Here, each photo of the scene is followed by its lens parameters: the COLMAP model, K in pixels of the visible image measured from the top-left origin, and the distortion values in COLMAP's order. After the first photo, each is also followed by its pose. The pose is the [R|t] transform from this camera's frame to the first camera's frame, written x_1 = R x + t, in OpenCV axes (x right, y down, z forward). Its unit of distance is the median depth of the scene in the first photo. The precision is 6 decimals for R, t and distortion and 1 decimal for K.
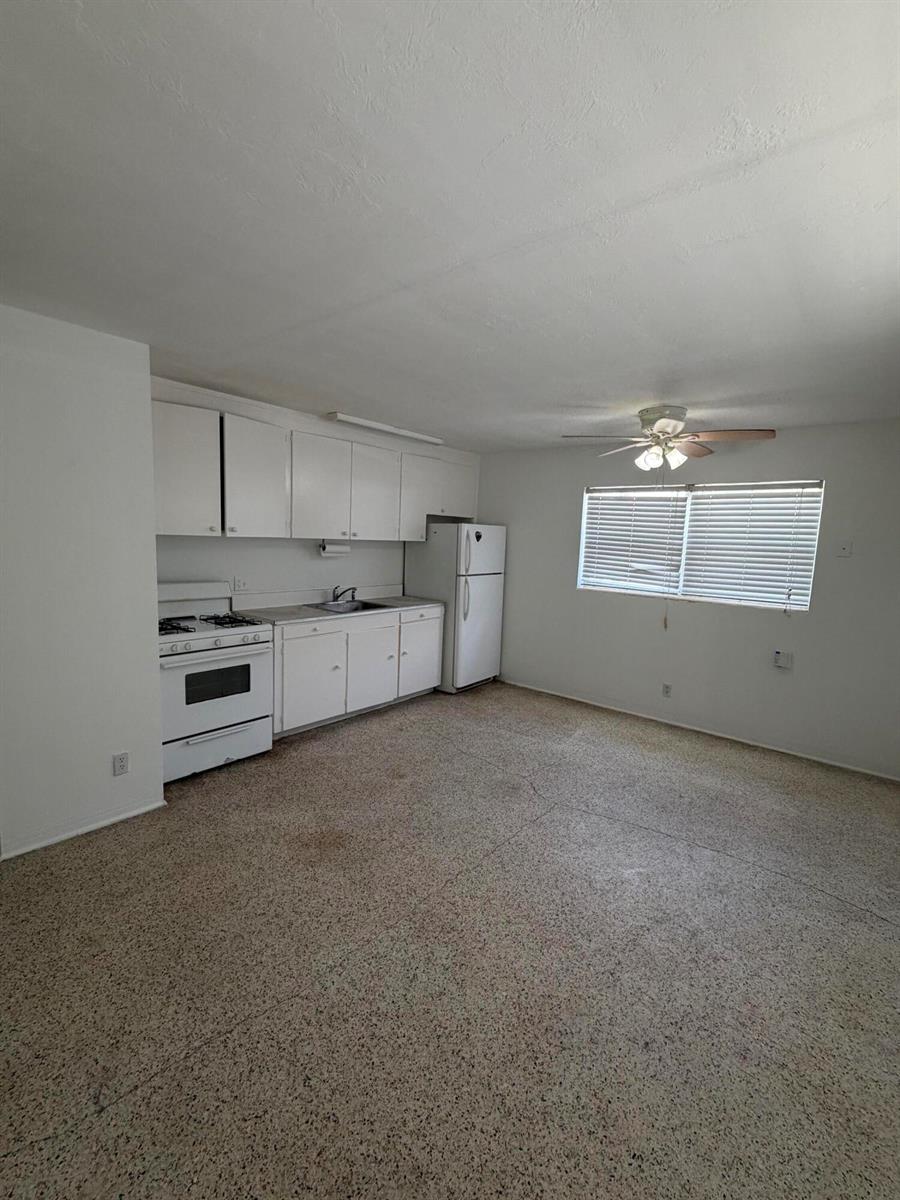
lens RADIAL K [[524.1, 0, 449.3], [0, 524.1, 599.3], [0, 0, 1]] dist [-0.002849, -0.000245]
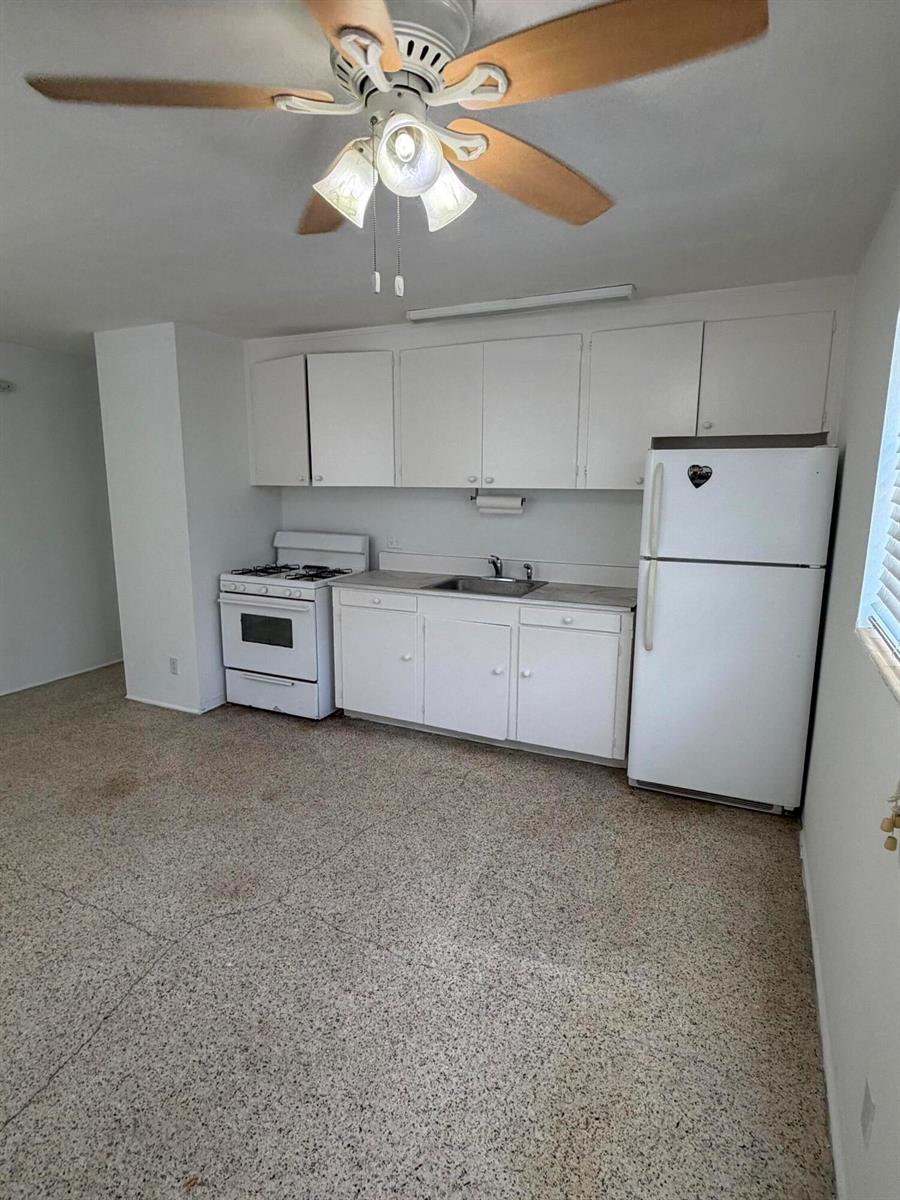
lens RADIAL K [[636.9, 0, 449.0], [0, 636.9, 599.6], [0, 0, 1]] dist [-0.000147, -0.001399]
pose [[0.255087, 0.143260, -0.956246, 0.777643], [-0.112295, 0.986660, 0.117861, -0.079986], [0.960375, 0.077317, 0.267772, 0.939176]]
